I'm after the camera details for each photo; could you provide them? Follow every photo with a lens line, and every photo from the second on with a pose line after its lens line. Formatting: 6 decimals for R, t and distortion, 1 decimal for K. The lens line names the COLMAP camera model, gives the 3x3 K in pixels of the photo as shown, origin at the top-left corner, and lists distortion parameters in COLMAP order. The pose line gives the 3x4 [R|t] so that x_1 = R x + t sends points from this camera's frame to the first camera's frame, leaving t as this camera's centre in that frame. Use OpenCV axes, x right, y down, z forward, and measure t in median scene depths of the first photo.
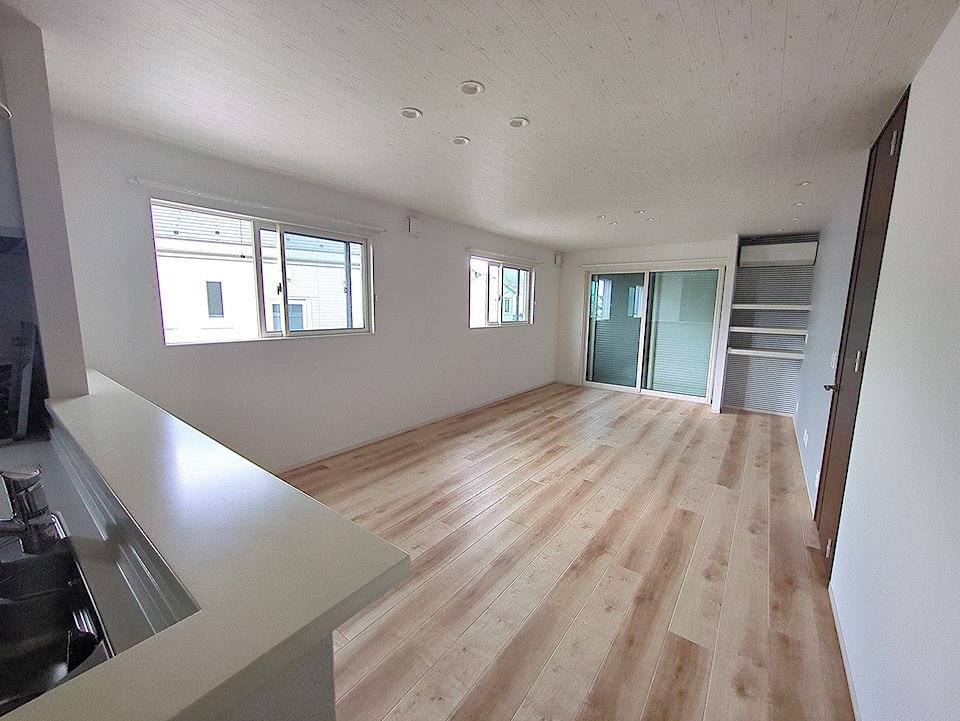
lens RADIAL K [[376.5, 0, 485.3], [0, 376.5, 360.3], [0, 0, 1]] dist [0.000140, -0.000668]
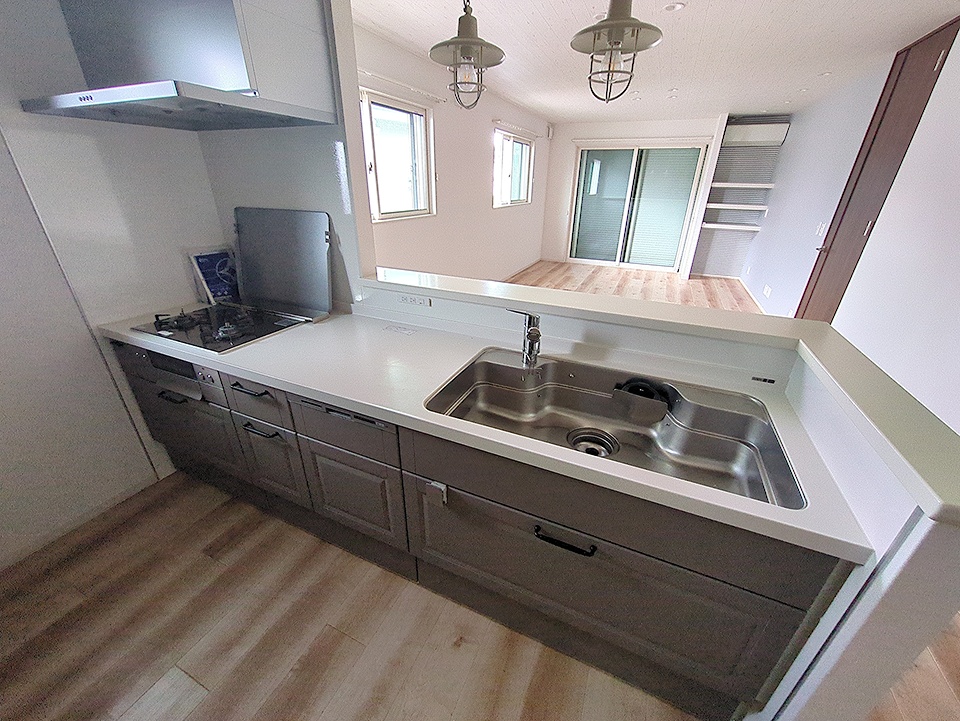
lens RADIAL K [[376.5, 0, 481.6], [0, 376.5, 360.6], [0, 0, 1]] dist [0.000140, -0.000668]
pose [[0.975881, -0.094199, 0.196935, -0.303145], [0.031285, 0.953147, 0.300885, 0.002418], [-0.216051, -0.287466, 0.933105, -0.079344]]
